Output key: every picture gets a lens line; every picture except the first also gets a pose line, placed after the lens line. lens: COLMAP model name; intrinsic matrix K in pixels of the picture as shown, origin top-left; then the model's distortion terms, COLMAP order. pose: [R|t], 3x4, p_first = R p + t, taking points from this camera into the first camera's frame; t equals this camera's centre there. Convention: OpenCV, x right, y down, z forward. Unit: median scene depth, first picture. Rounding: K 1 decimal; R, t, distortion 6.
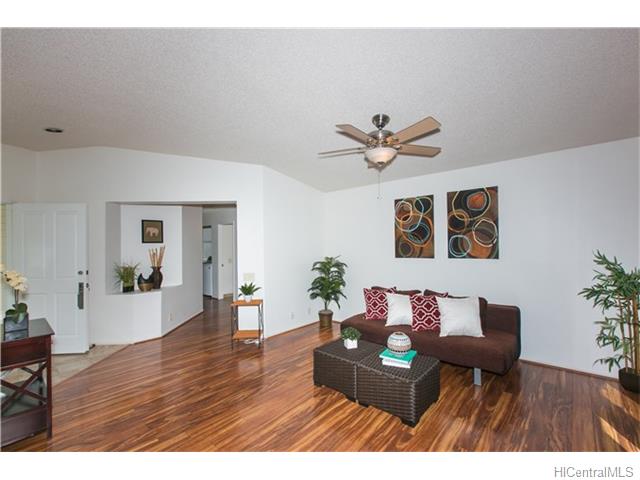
lens RADIAL K [[284.5, 0, 335.8], [0, 284.5, 244.1], [0, 0, 1]] dist [-0.014249, -0.000138]
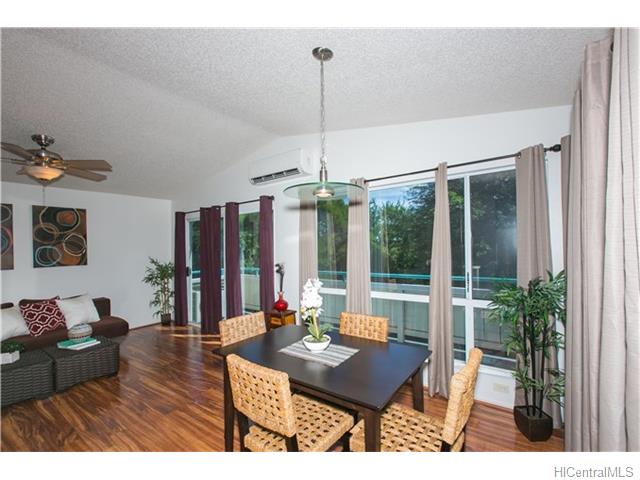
lens RADIAL K [[279.1, 0, 321.5], [0, 279.1, 245.5], [0, 0, 1]] dist [-0.000524, -0.000156]
pose [[-0.068212, 0.017223, 0.997522, -0.738124], [0.019817, 0.999677, -0.015905, 0.004374], [-0.997474, 0.018683, -0.068531, 0.005666]]
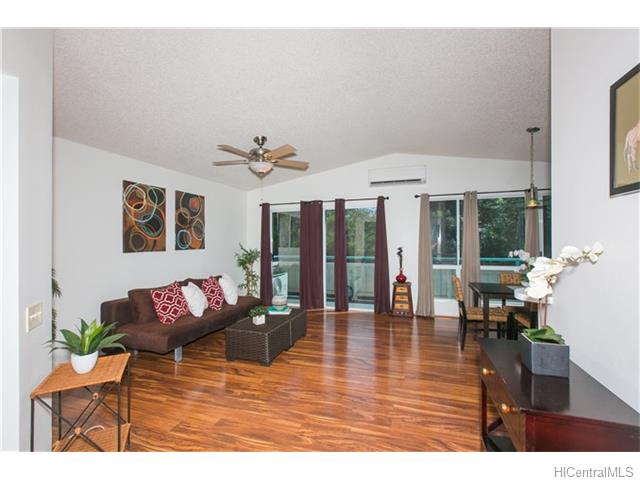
lens RADIAL K [[280.1, 0, 320.0], [0, 280.1, 240.0], [0, 0, 1]] dist [-0.000851, -0.000115]
pose [[-0.354944, 0.020364, 0.934666, -0.849996], [0.005752, 0.999791, -0.019598, 0.035777], [-0.934870, -0.001581, -0.354987, 0.899562]]
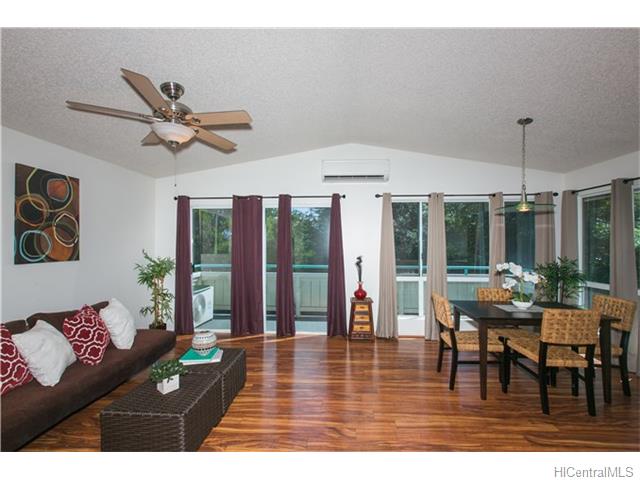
lens RADIAL K [[279.1, 0, 321.5], [0, 279.1, 245.5], [0, 0, 1]] dist [-0.000524, -0.000156]
pose [[-0.586602, 0.006819, 0.809846, -0.553720], [0.001871, 0.999973, -0.007065, 0.012430], [-0.809873, -0.002629, -0.586599, 0.841762]]
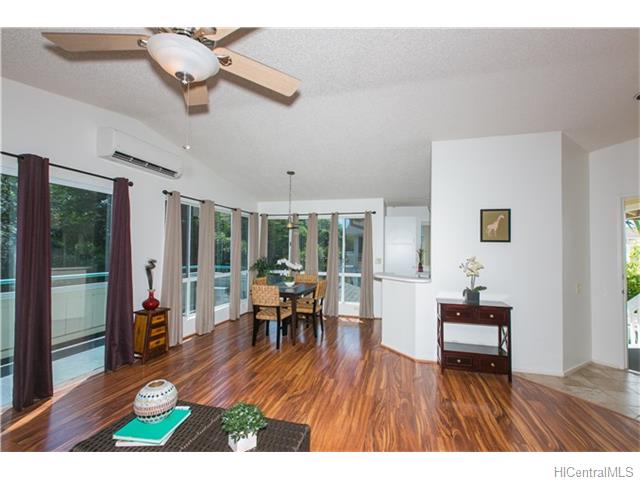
lens RADIAL K [[279.1, 0, 321.5], [0, 279.1, 245.5], [0, 0, 1]] dist [-0.000524, -0.000156]
pose [[-0.916464, -0.006485, -0.400065, 0.093379], [0.000168, 0.999862, -0.016593, 0.016477], [0.400117, -0.015274, -0.916337, 1.152003]]
